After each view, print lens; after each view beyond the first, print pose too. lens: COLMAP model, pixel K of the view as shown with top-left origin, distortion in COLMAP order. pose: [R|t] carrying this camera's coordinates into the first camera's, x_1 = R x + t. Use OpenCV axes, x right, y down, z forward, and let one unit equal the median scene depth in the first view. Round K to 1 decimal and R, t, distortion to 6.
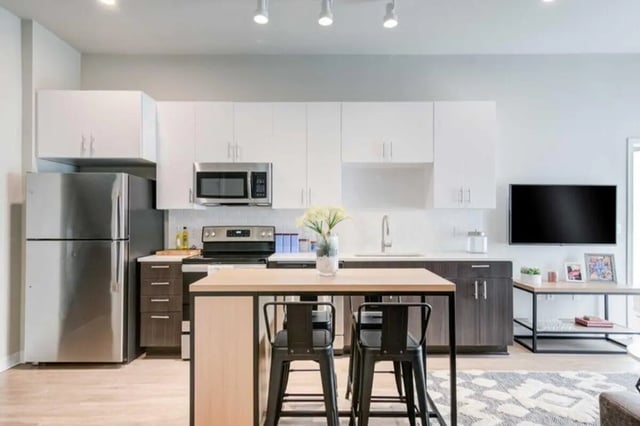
lens RADIAL K [[376.4, 0, 320.0], [0, 376.4, 213.0], [0, 0, 1]] dist [-0.000664, -0.000645]
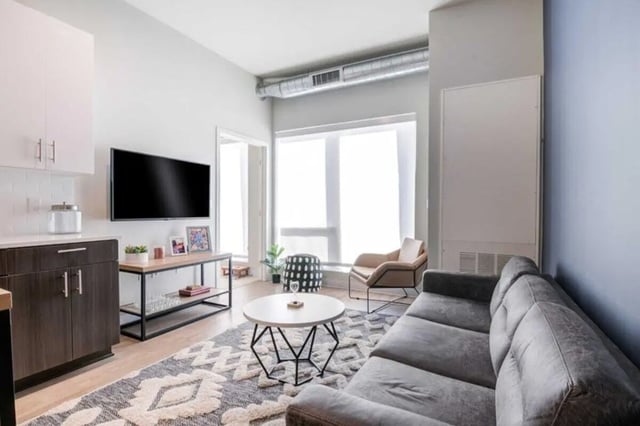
lens RADIAL K [[324.9, 0, 320.0], [0, 324.9, 213.0], [0, 0, 1]] dist [-0.003100, -0.001094]
pose [[0.484645, -0.017205, 0.874542, 0.103984], [-0.013432, 0.999542, 0.027108, 0.042733], [-0.874608, -0.024885, 0.484192, 0.260372]]
